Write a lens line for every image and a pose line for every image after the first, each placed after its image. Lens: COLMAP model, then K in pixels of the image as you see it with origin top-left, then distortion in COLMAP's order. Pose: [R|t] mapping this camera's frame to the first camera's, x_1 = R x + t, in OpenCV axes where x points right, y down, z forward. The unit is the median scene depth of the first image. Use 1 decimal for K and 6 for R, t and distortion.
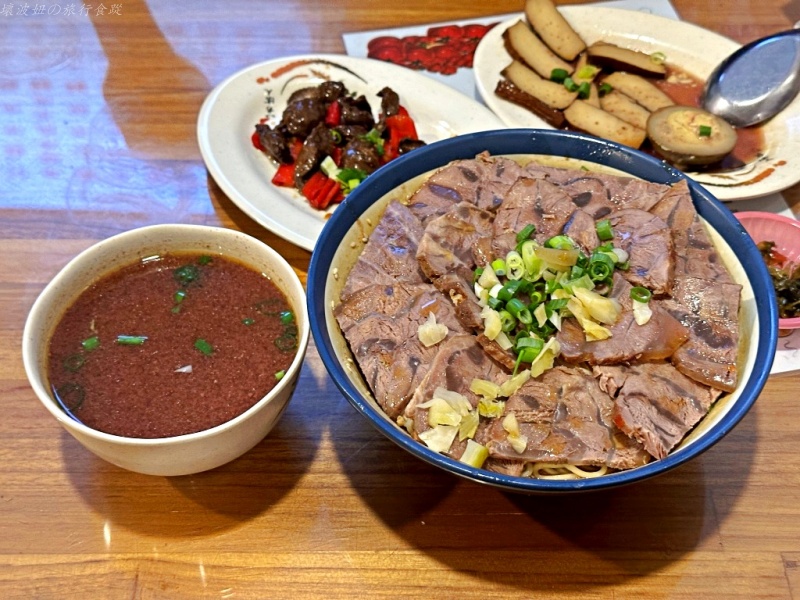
lens RADIAL K [[1120.9, 0, 400.0], [0, 1120.9, 300.0], [0, 0, 1]] dist [0.146604, -0.083640]
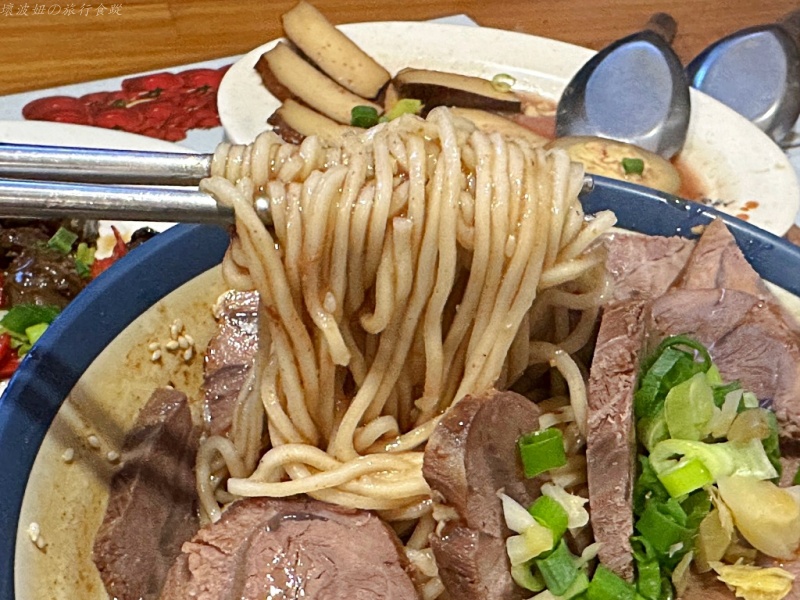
lens RADIAL K [[1141.2, 0, 400.0], [0, 1141.2, 300.0], [0, 0, 1]] dist [-0.038689, -0.079392]
pose [[0.944749, -0.138795, 0.296959, -0.042421], [0.184754, 0.973793, -0.132639, -0.027060], [-0.270767, 0.180175, 0.945633, 0.560784]]
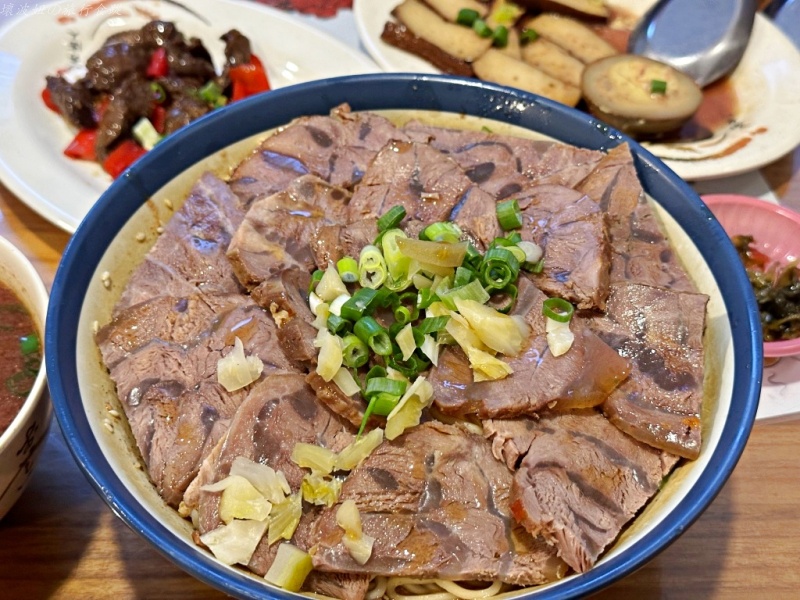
lens RADIAL K [[1120.9, 0, 400.0], [0, 1120.9, 300.0], [0, 0, 1]] dist [0.146604, -0.083640]
pose [[0.999705, -0.003775, 0.023985, 0.096610], [0.004013, 0.999943, -0.009862, -0.004087], [-0.023947, 0.009955, 0.999664, 0.314336]]
